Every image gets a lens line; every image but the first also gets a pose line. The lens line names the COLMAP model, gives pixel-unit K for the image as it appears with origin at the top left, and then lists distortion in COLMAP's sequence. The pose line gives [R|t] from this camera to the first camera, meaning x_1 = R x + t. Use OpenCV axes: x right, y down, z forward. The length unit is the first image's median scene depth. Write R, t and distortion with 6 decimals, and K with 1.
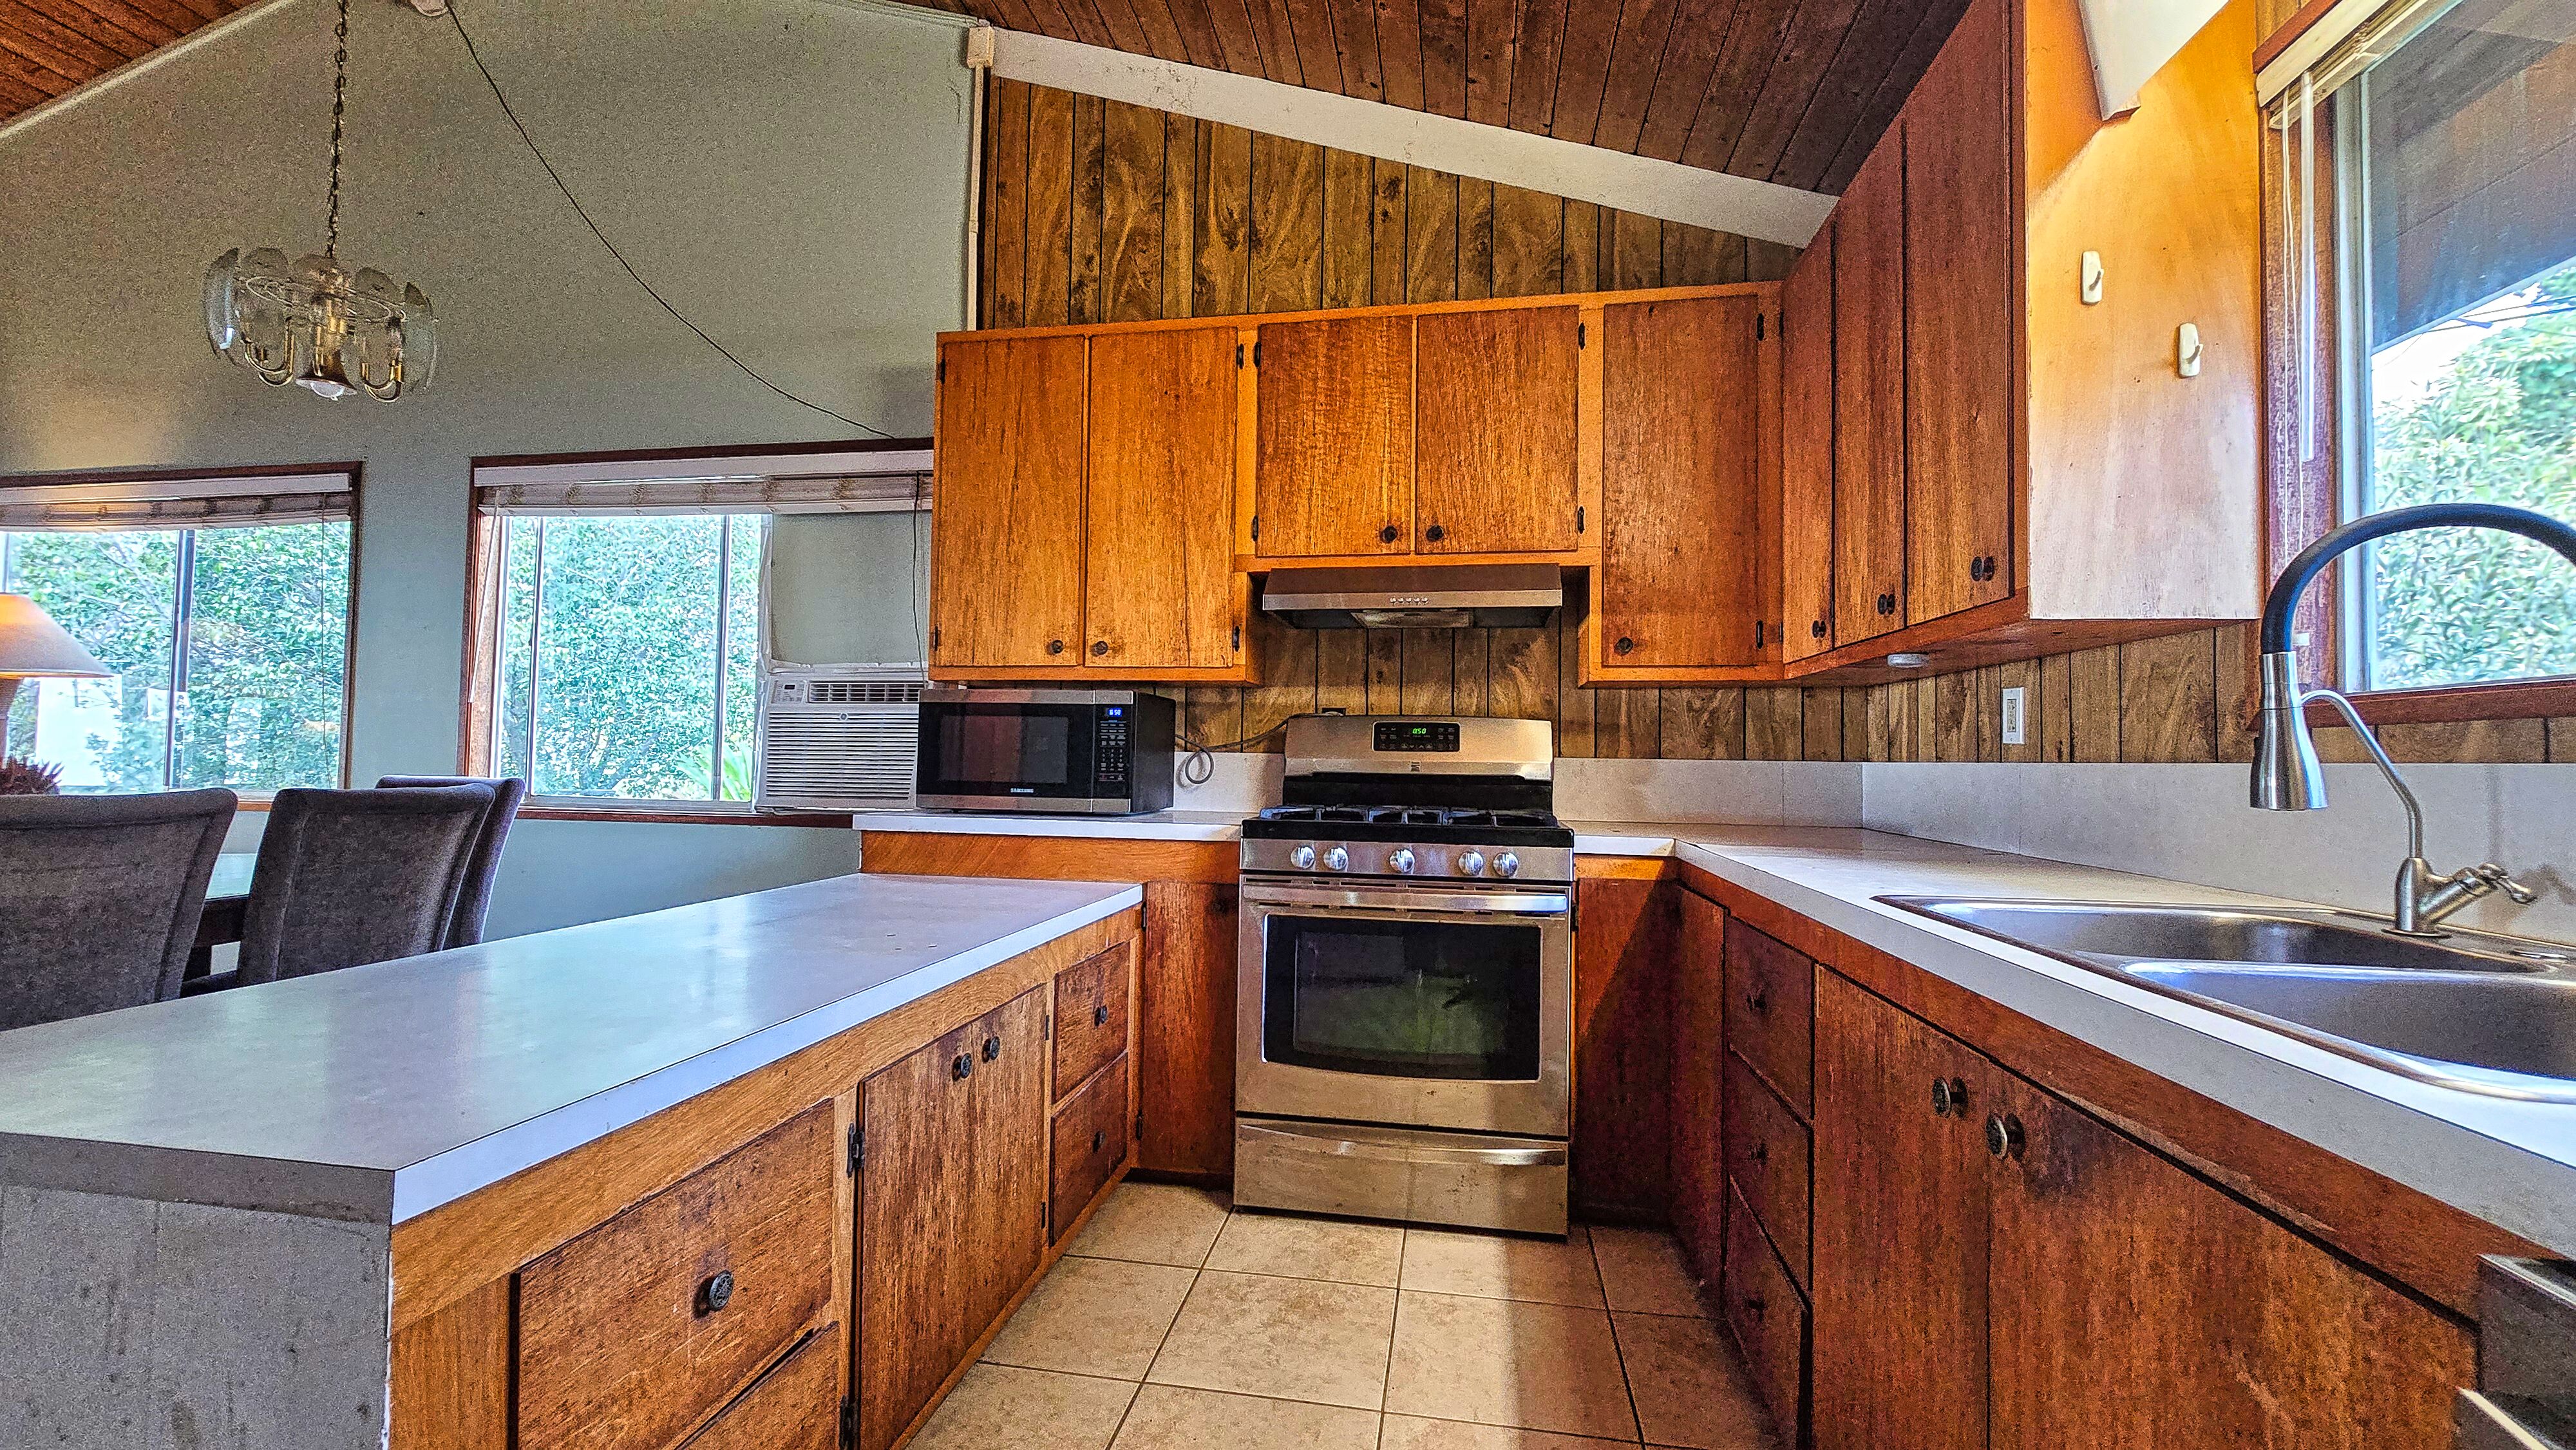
lens RADIAL K [[1059.0, 0, 1280.4], [0, 1059.0, 734.3], [0, 0, 1]] dist [-0.011715, -0.000177]
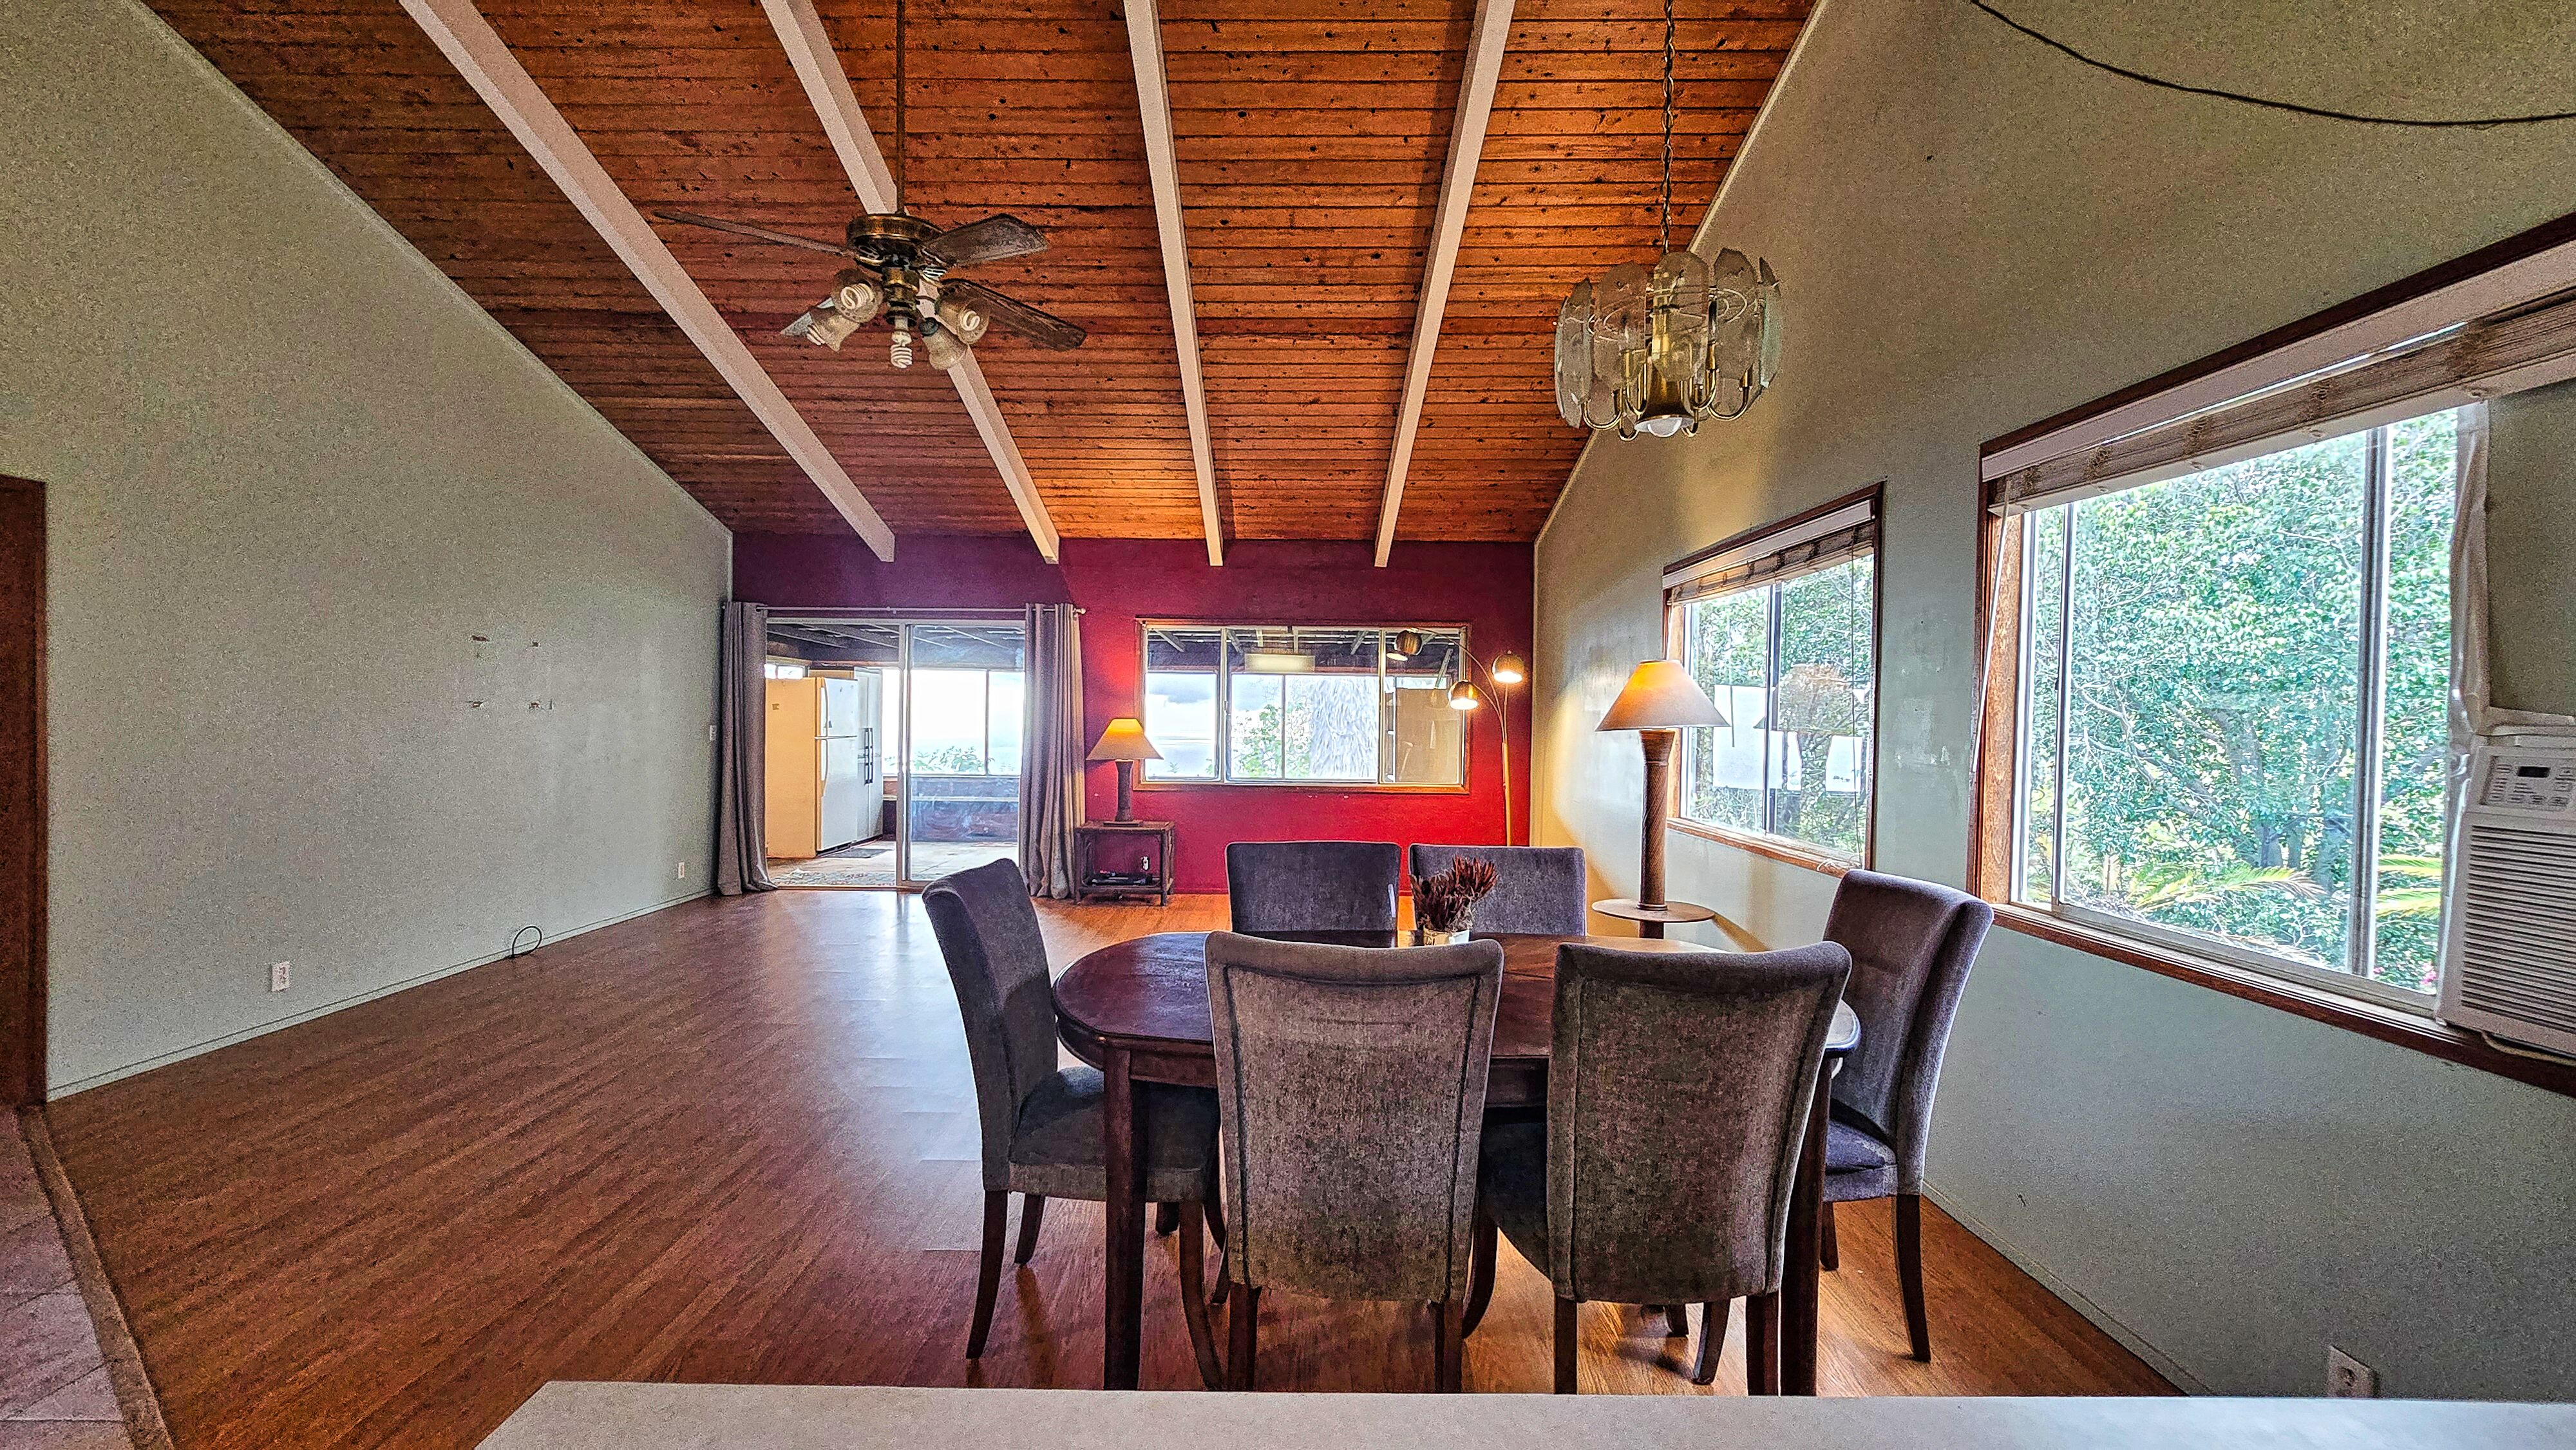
lens RADIAL K [[1059.0, 0, 1274.3], [0, 1059.0, 724.8], [0, 0, 1]] dist [-0.011715, -0.000177]
pose [[0.158820, -0.004574, -0.987297, -0.103412], [0.015064, 0.999884, -0.002209, -0.067903], [0.987193, -0.014522, 0.158870, 0.375078]]
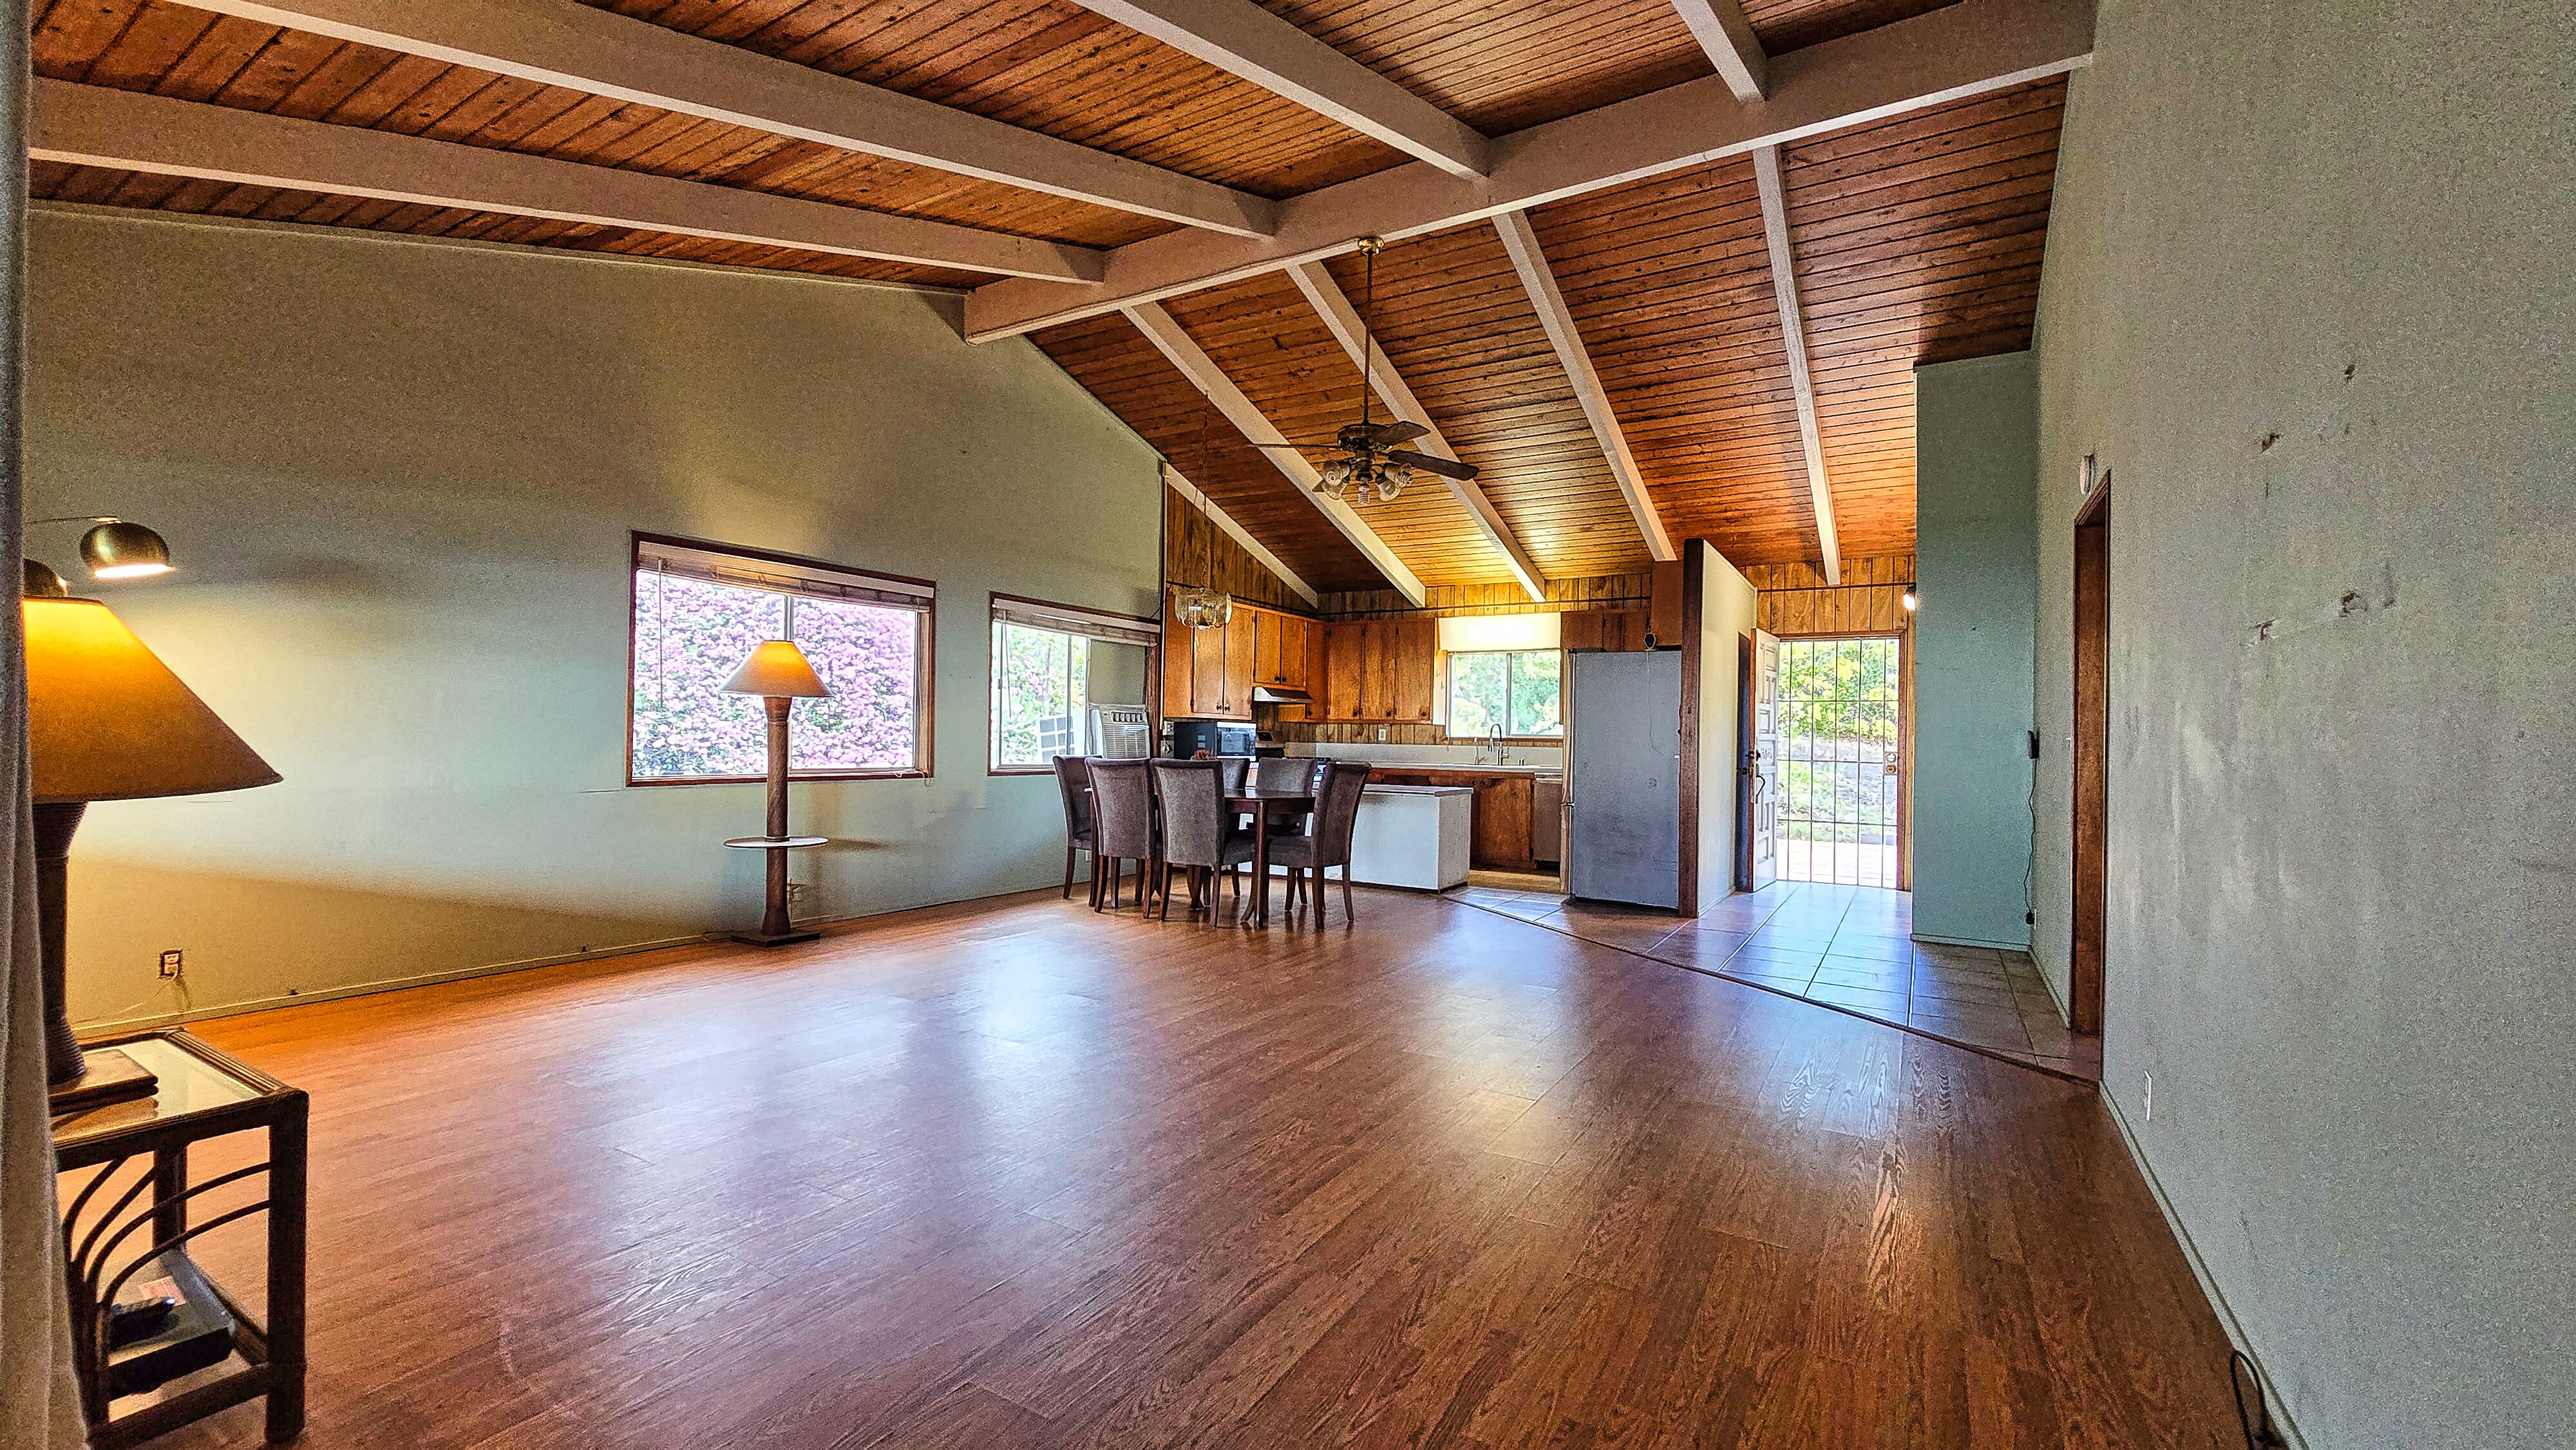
lens RADIAL K [[1059.0, 0, 1286.6], [0, 1059.0, 736.8], [0, 0, 1]] dist [-0.011715, -0.000177]
pose [[0.369604, -0.001422, 0.929188, -2.381875], [-0.022139, 0.999701, 0.010335, -0.028538], [-0.928926, -0.024391, 0.369462, -0.234407]]
